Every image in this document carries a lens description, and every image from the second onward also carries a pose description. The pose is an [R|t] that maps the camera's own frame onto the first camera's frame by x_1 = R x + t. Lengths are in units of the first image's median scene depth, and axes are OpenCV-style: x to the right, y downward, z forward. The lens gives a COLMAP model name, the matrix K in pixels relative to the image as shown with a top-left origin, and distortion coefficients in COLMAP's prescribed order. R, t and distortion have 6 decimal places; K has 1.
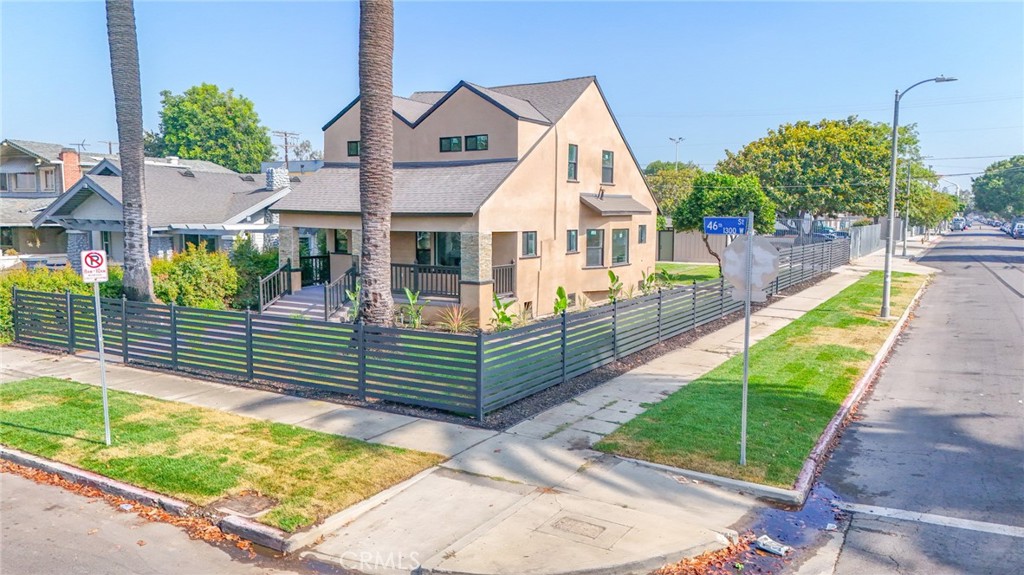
lens RADIAL K [[758.5, 0, 511.2], [0, 758.5, 292.3], [0, 0, 1]] dist [0.045726, -0.015983]
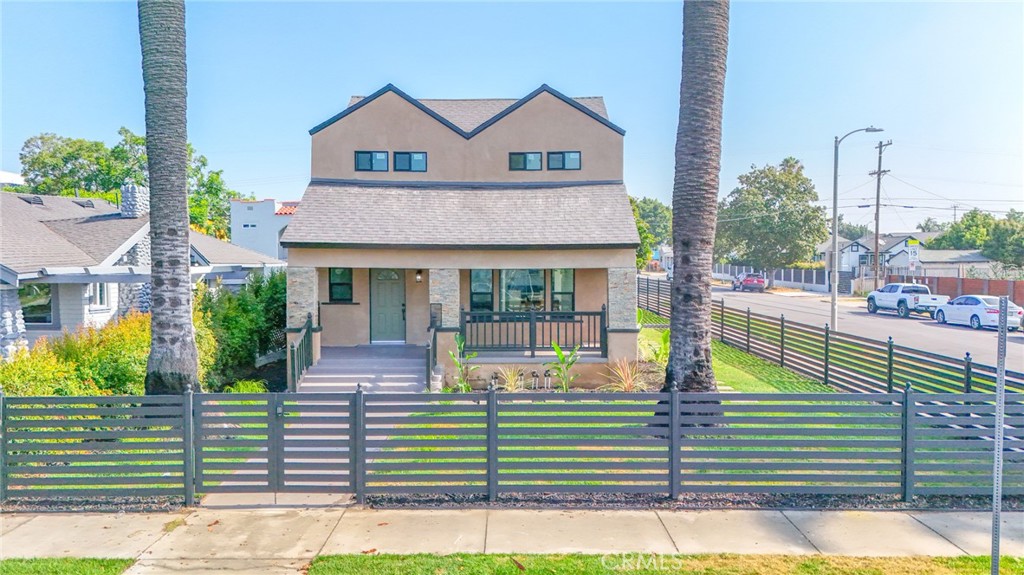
lens RADIAL K [[758.5, 0, 511.5], [0, 758.5, 287.1], [0, 0, 1]] dist [0.045726, -0.015983]
pose [[0.860530, -0.029804, 0.508527, -0.509575], [0.061004, 0.997132, -0.044789, -0.026796], [-0.505734, 0.069565, 0.859880, 0.327259]]
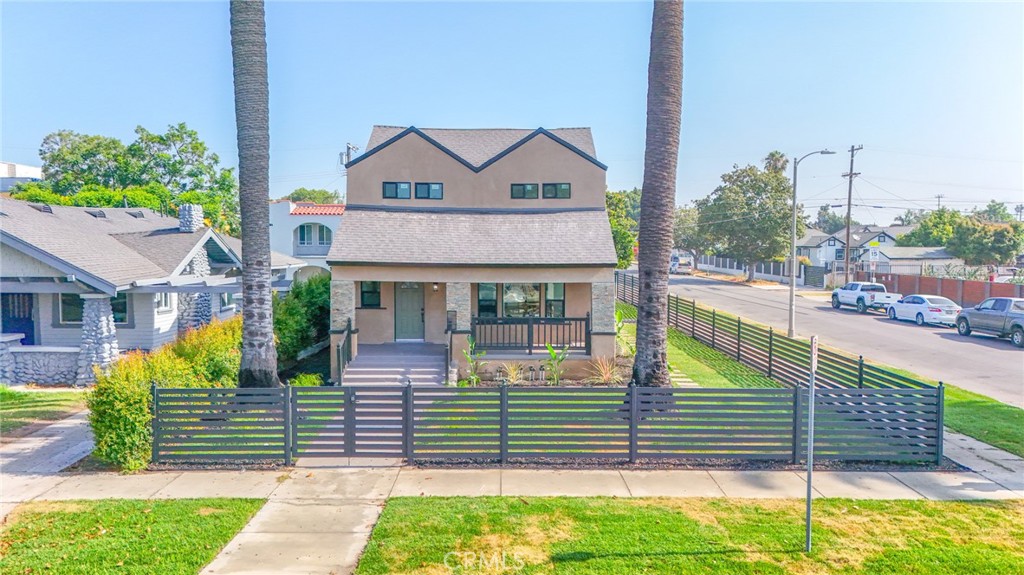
lens RADIAL K [[758.5, 0, 510.9], [0, 758.5, 287.1], [0, 0, 1]] dist [0.045726, -0.015983]
pose [[0.856029, -0.036763, 0.515619, -0.603231], [0.056688, 0.998128, -0.022947, -0.051558], [-0.513810, 0.048873, 0.856511, 0.186728]]
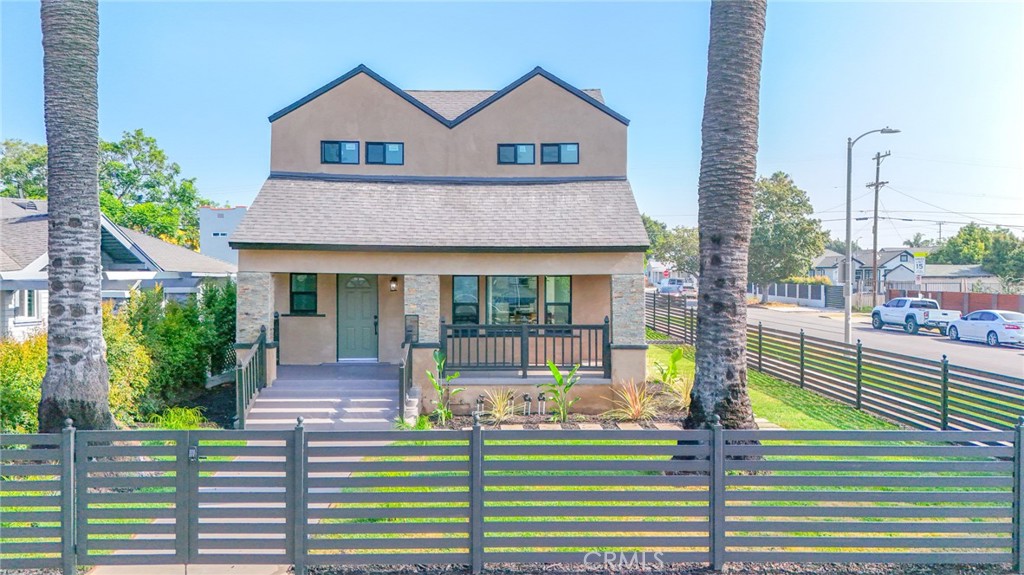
lens RADIAL K [[758.5, 0, 511.9], [0, 758.5, 287.0], [0, 0, 1]] dist [0.045726, -0.015983]
pose [[0.850636, -0.016250, 0.525504, -0.460521], [0.058722, 0.996205, -0.064249, -0.026082], [-0.522466, 0.085511, 0.848362, 0.415367]]
